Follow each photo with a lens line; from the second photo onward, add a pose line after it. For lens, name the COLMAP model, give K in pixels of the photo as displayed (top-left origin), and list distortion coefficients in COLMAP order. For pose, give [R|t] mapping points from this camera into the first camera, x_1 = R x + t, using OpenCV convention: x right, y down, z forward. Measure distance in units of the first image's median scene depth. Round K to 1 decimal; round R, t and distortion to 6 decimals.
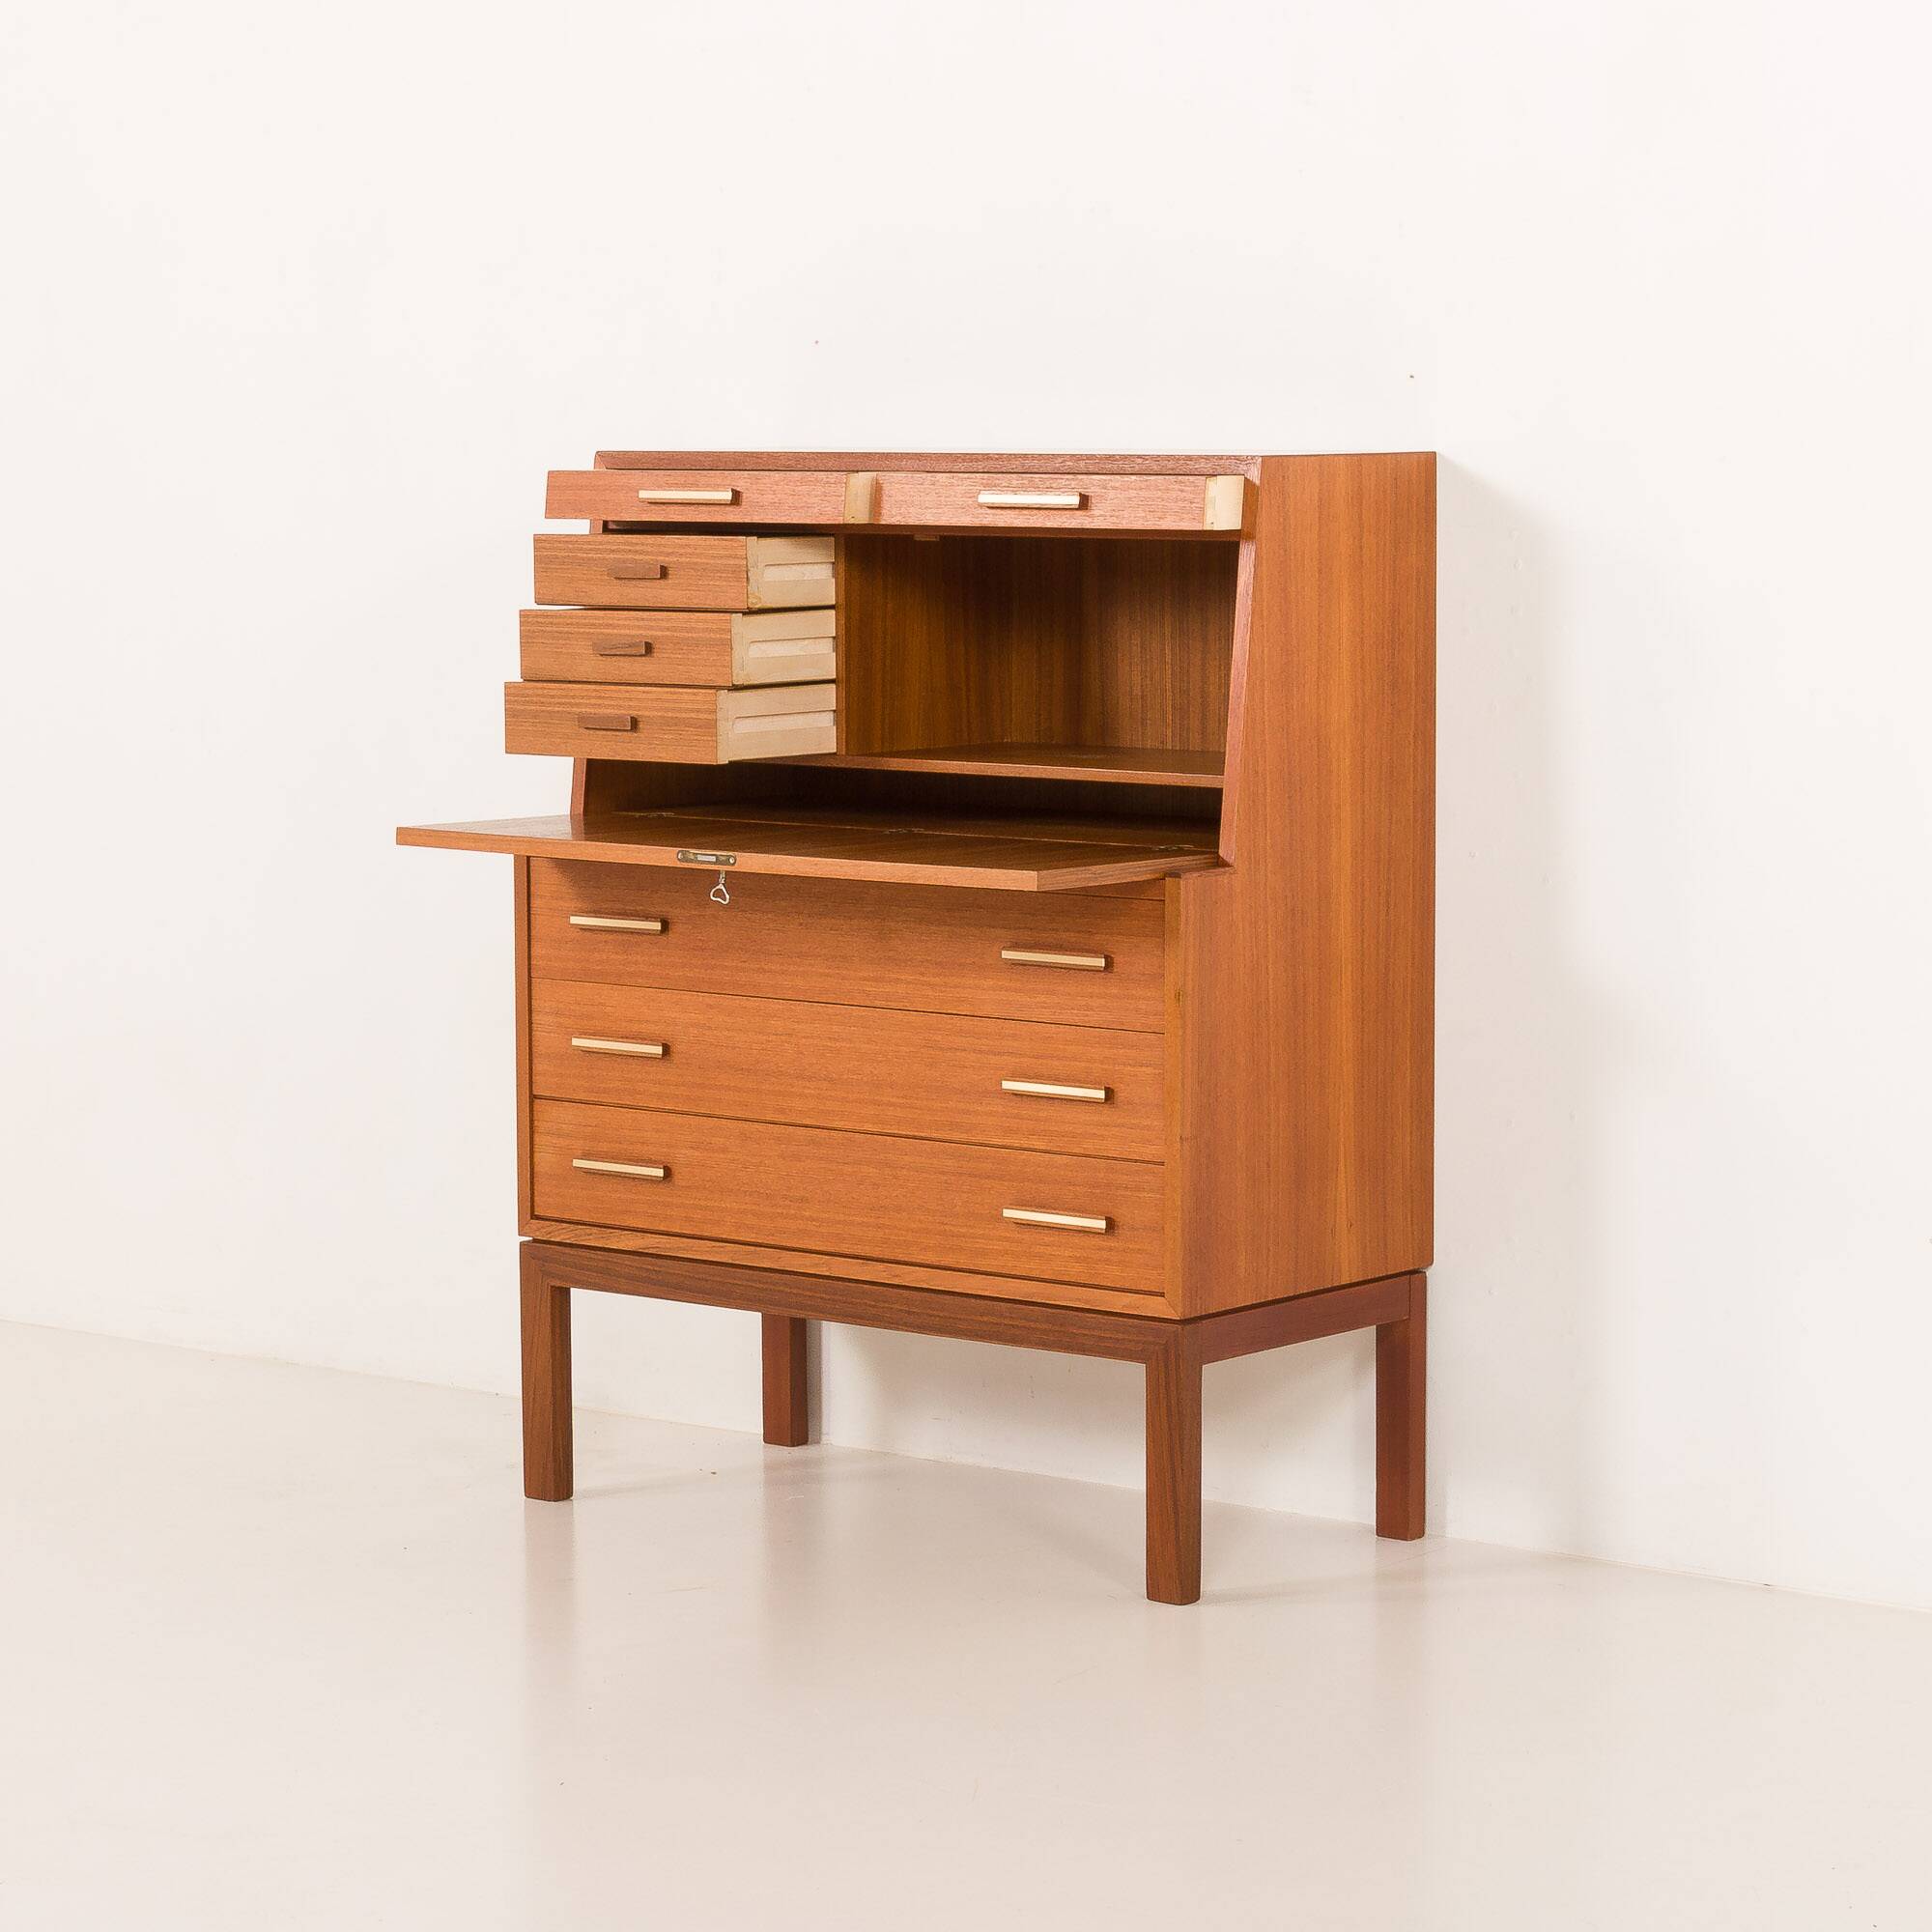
lens RADIAL K [[5497.9, 0, 966.0], [0, 5497.9, 966.0], [0, 0, 1]] dist [0.035139, 0.557338]
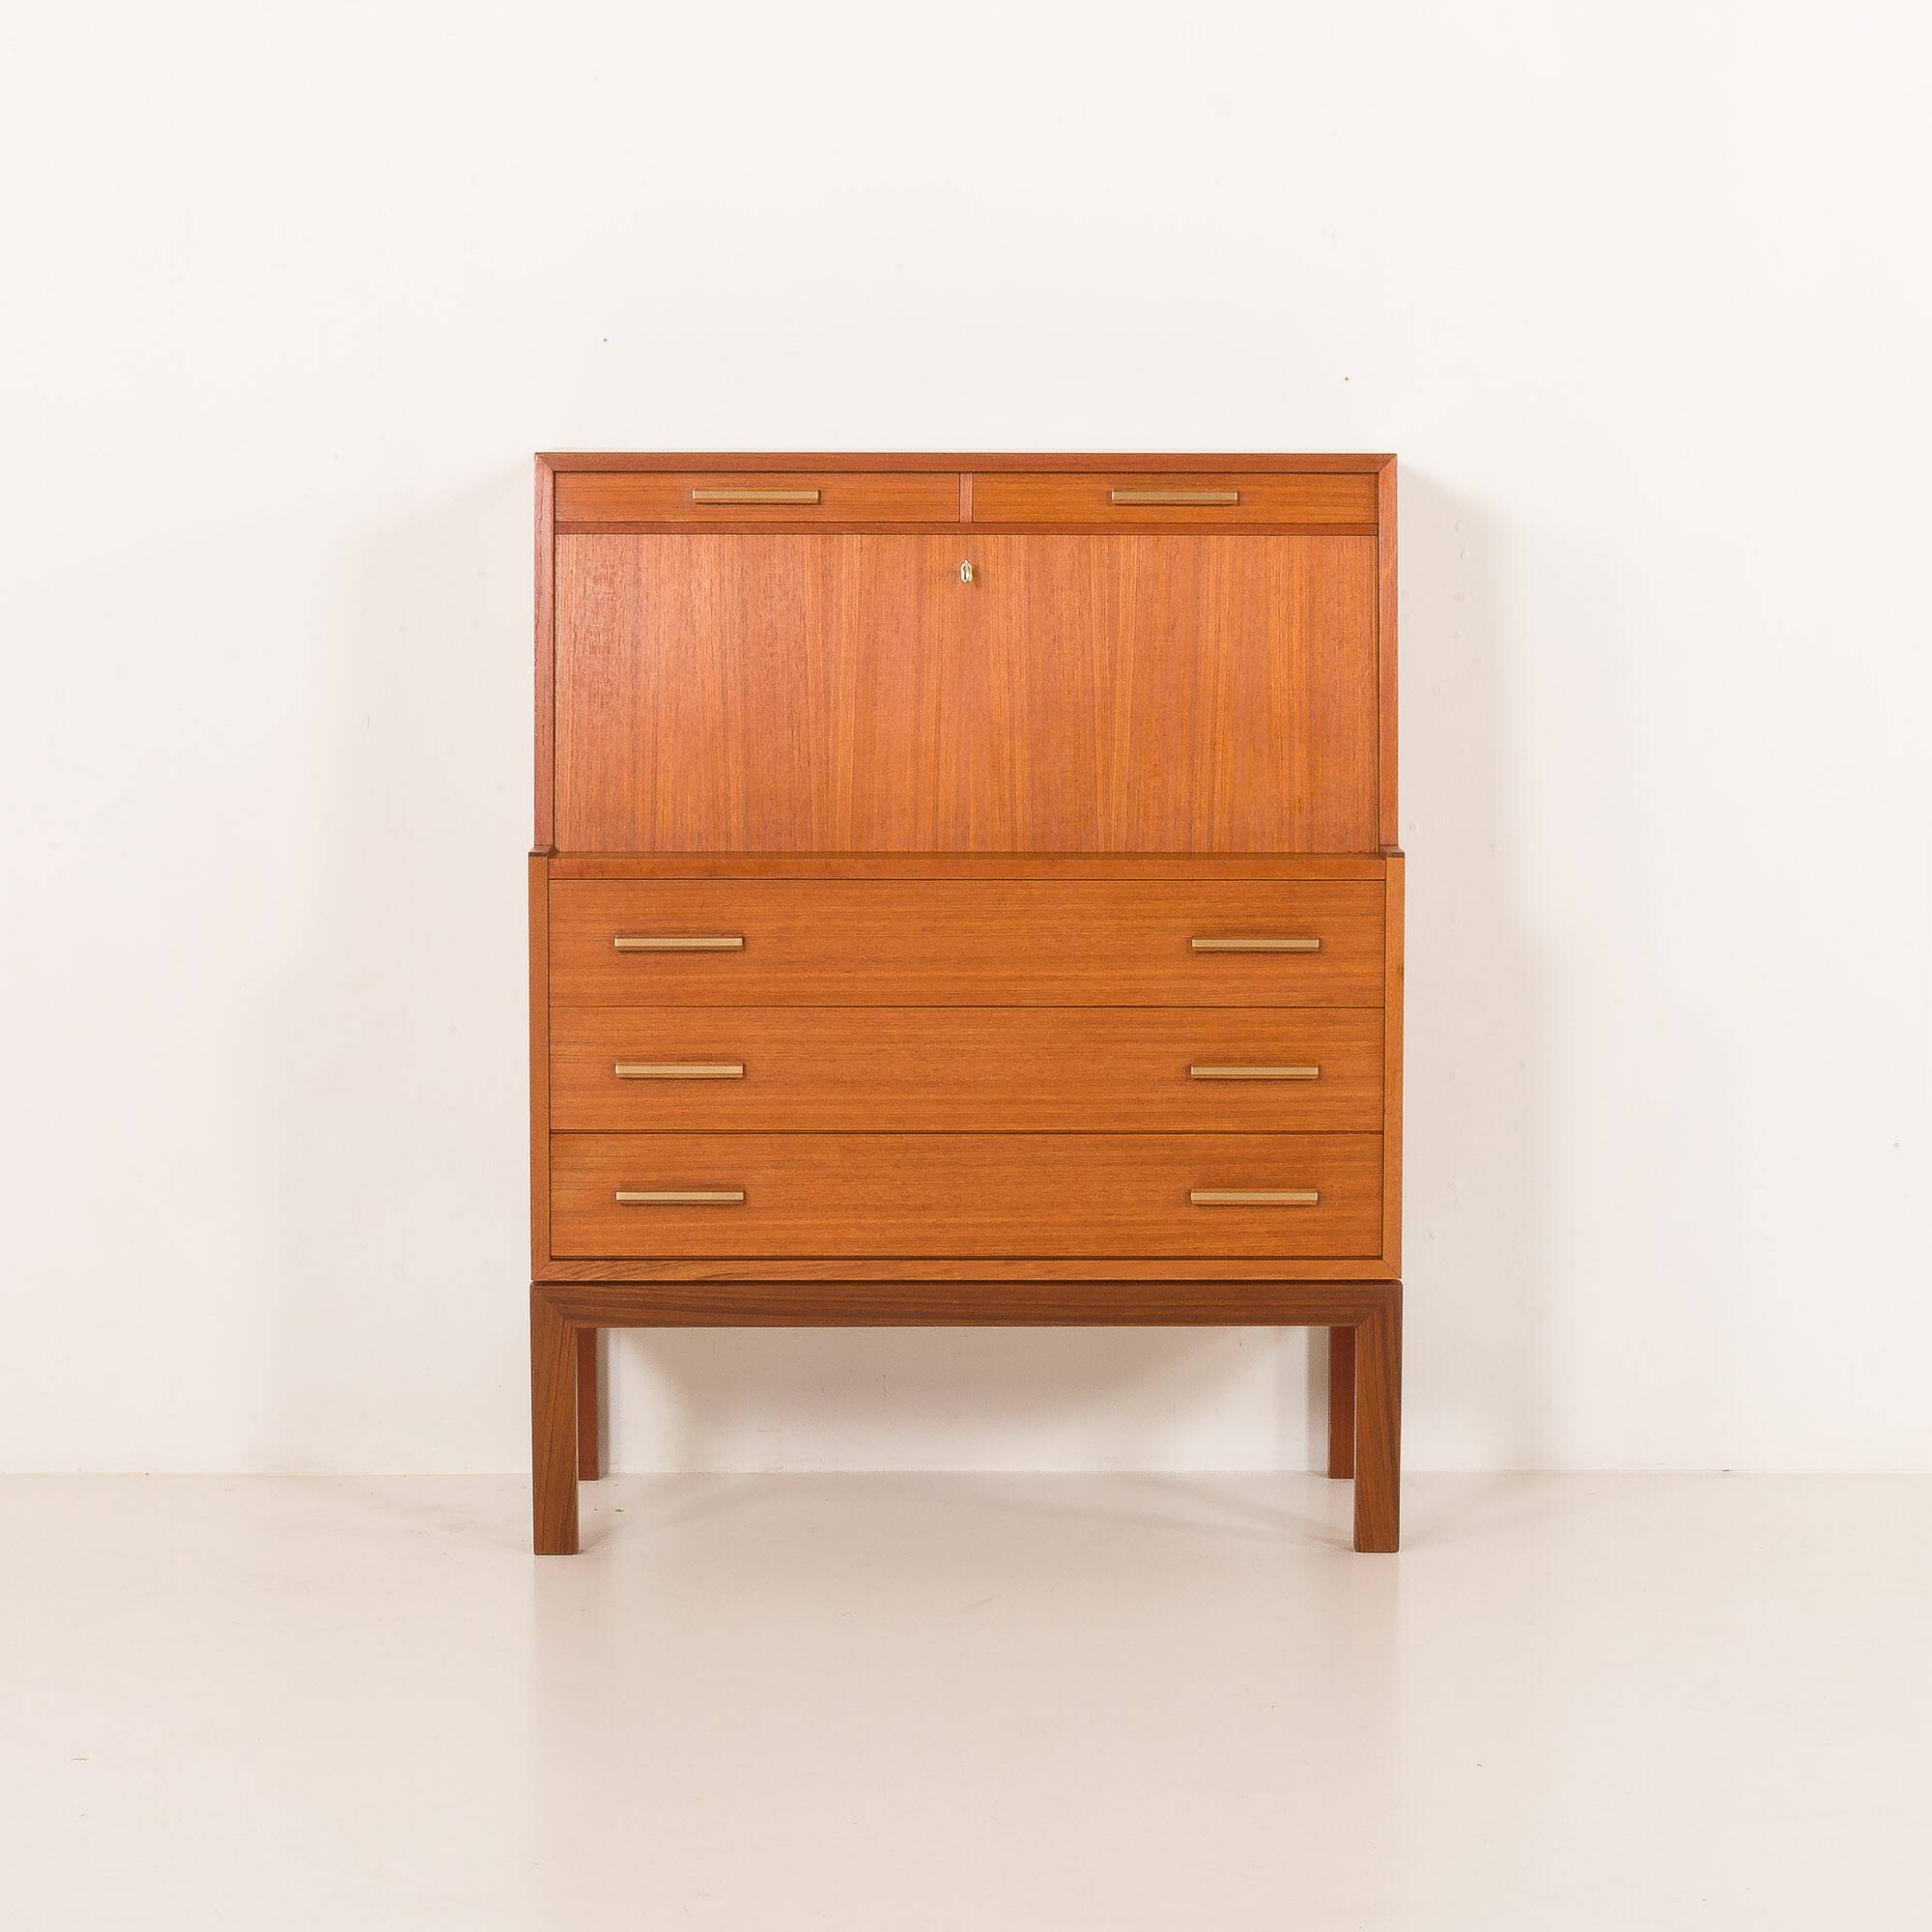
lens RADIAL K [[5504.1, 0, 1053.7], [0, 5504.1, 967.7], [0, 0, 1]] dist [0.046033, 0.047628]
pose [[0.777757, -0.062516, 0.625449, -0.636177], [0.062539, 0.997801, 0.021966, -0.021114], [-0.625447, 0.022031, 0.779956, 0.213232]]
